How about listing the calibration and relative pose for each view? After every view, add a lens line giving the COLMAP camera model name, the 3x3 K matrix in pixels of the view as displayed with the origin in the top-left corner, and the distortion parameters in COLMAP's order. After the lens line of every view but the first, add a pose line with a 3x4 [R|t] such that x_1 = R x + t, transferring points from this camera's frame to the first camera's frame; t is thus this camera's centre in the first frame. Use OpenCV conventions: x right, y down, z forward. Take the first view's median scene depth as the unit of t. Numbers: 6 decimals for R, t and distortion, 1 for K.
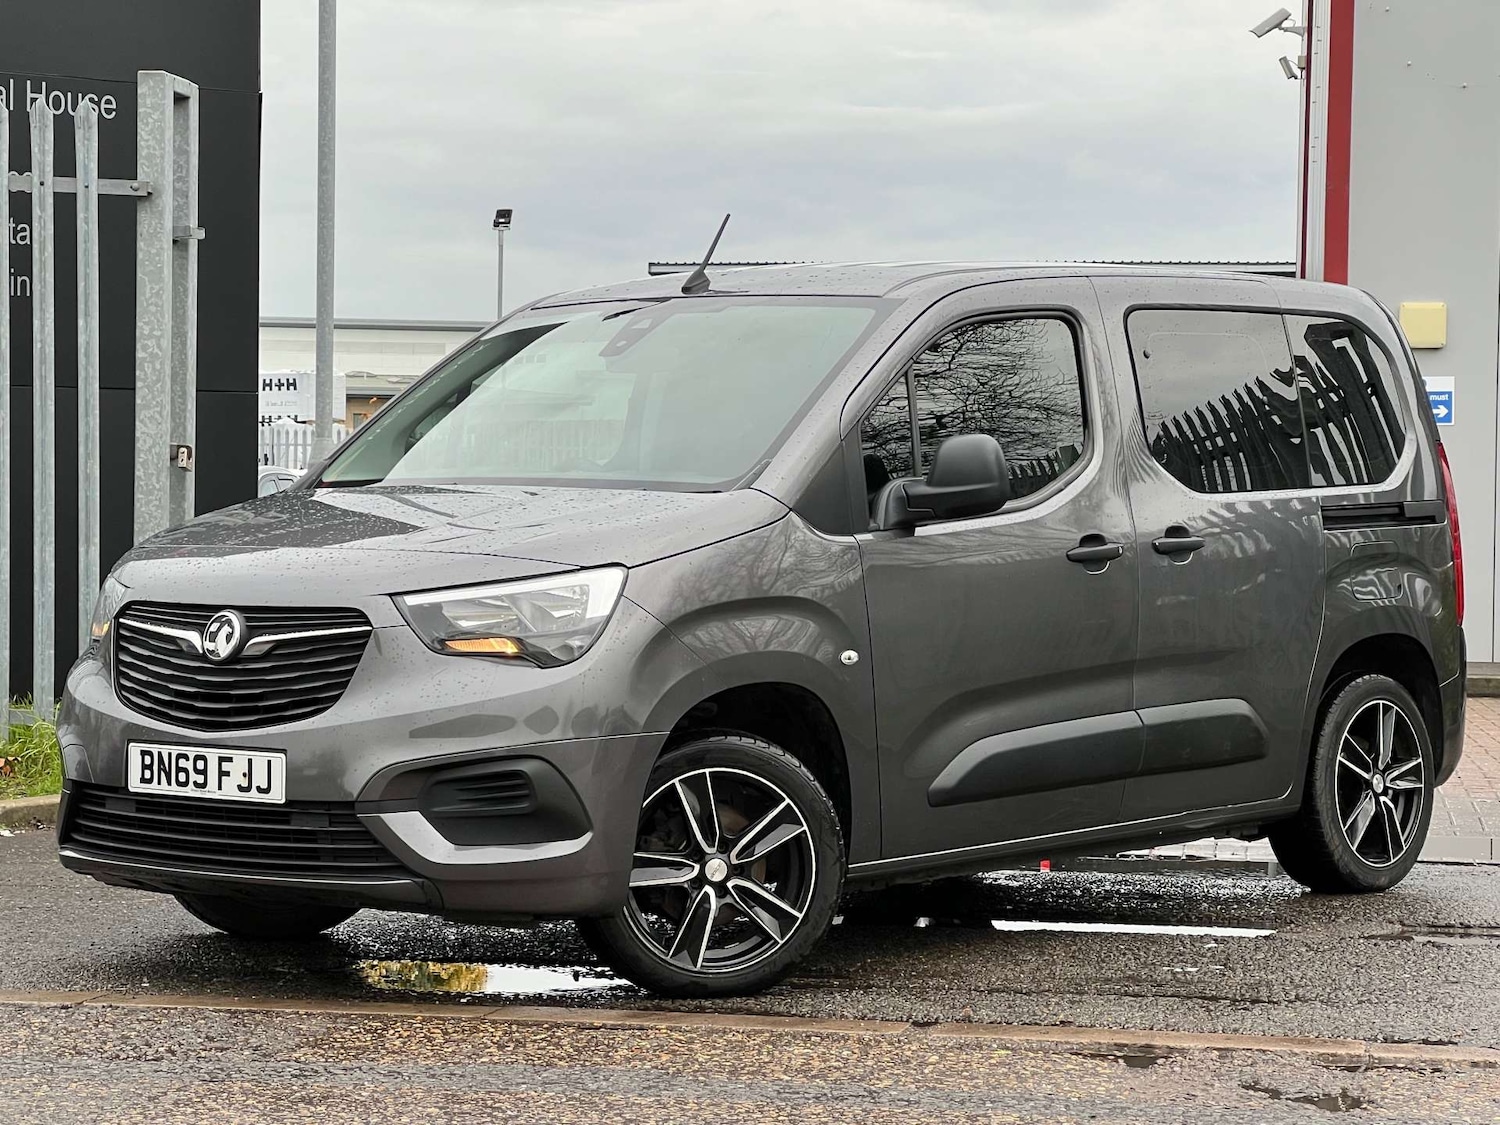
lens RADIAL K [[4022.6, 0, 744.0], [0, 4022.6, 537.5], [0, 0, 1]] dist [-0.185626, 6.290552]
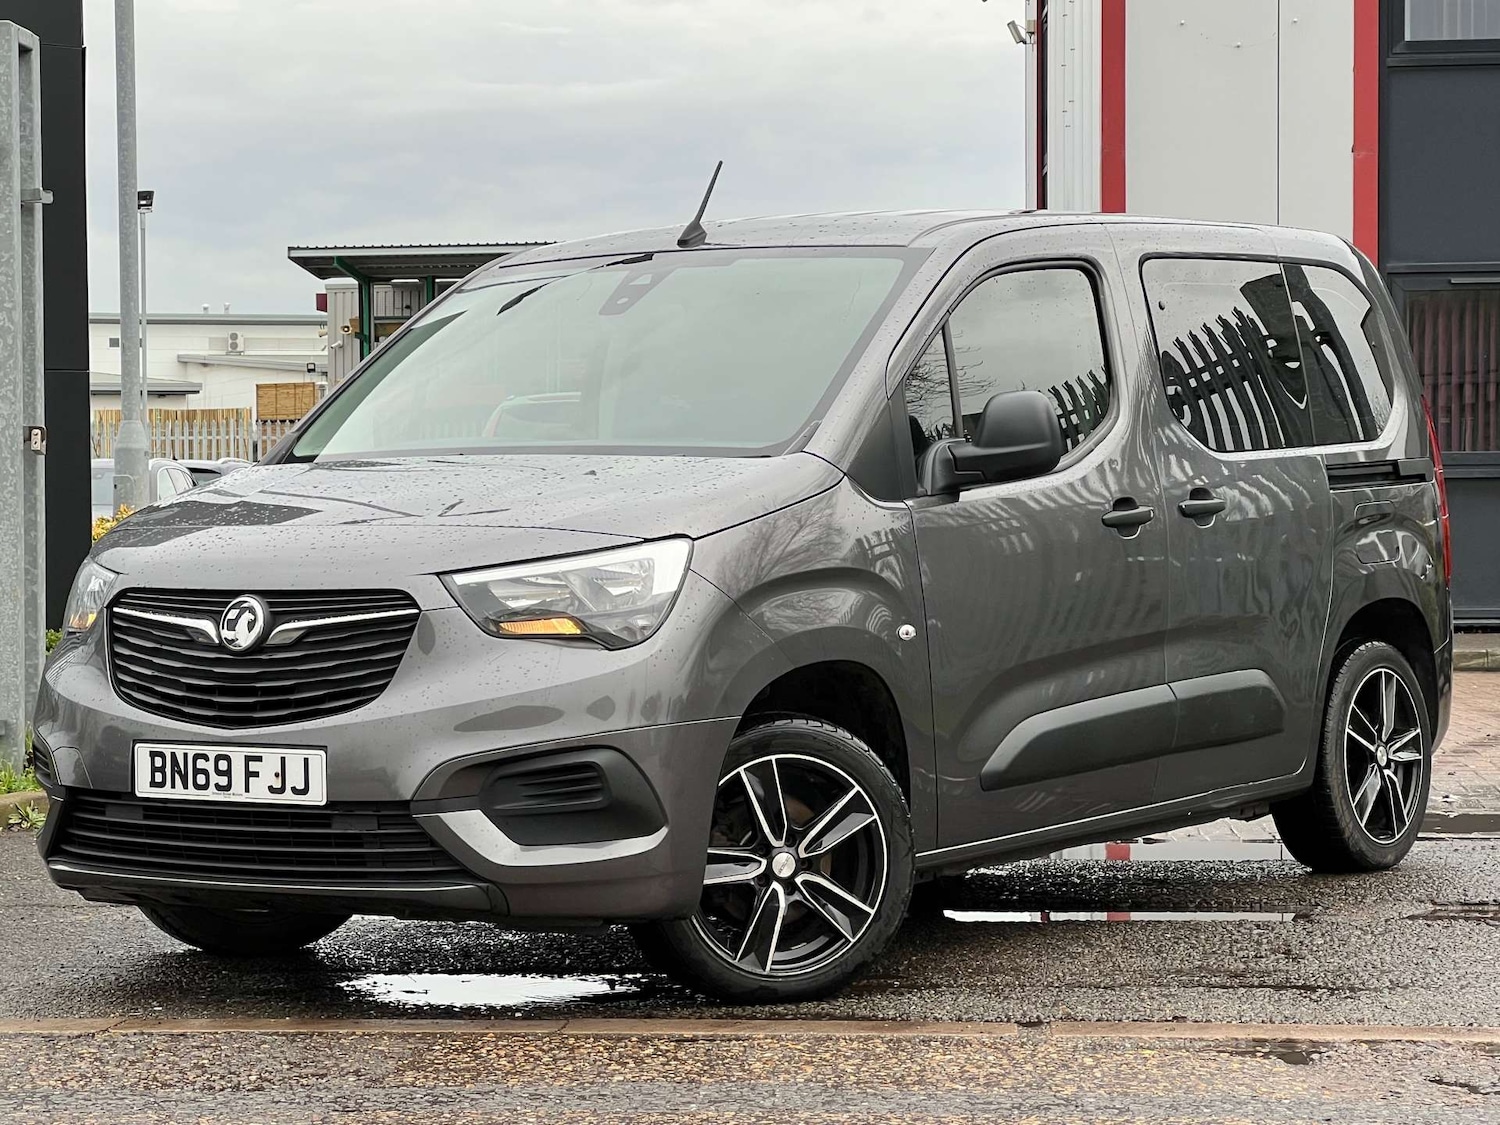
lens RADIAL K [[4110.9, 0, 750.0], [0, 4110.9, 562.5], [0, 0, 1]] dist [-0.143395, 5.141691]
pose [[0.994791, -0.020718, 0.099808, -0.107171], [0.019882, 0.999759, 0.009360, 0.004193], [-0.099978, -0.007327, 0.994963, 0.060730]]
